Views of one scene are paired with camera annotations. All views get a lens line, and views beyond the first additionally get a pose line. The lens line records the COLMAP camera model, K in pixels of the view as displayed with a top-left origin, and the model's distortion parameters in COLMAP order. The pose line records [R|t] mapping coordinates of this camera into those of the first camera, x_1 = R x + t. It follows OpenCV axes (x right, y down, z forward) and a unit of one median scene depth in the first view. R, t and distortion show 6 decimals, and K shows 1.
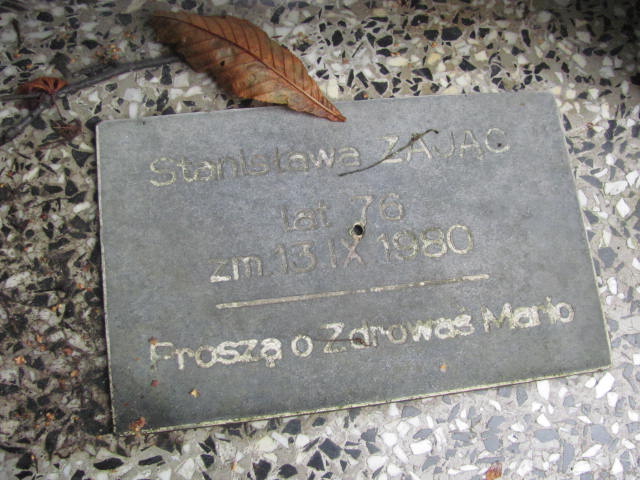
lens RADIAL K [[673.0, 0, 320.1], [0, 673.0, 240.0], [0, 0, 1]] dist [-0.130762, 0.000000]
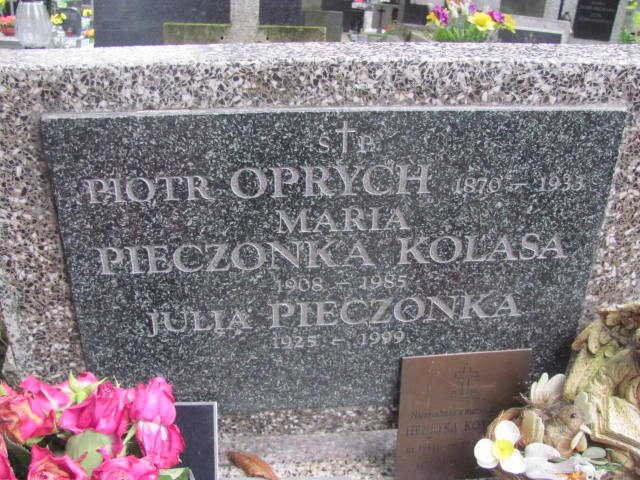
lens RADIAL K [[673.0, 0, 320.3], [0, 673.0, 240.4], [0, 0, 1]] dist [-0.130762, 0.000000]
pose [[0.990854, -0.043749, -0.127651, 0.653020], [-0.066456, 0.665096, -0.743795, 1.346981], [0.117441, 0.745475, 0.656105, -1.864547]]
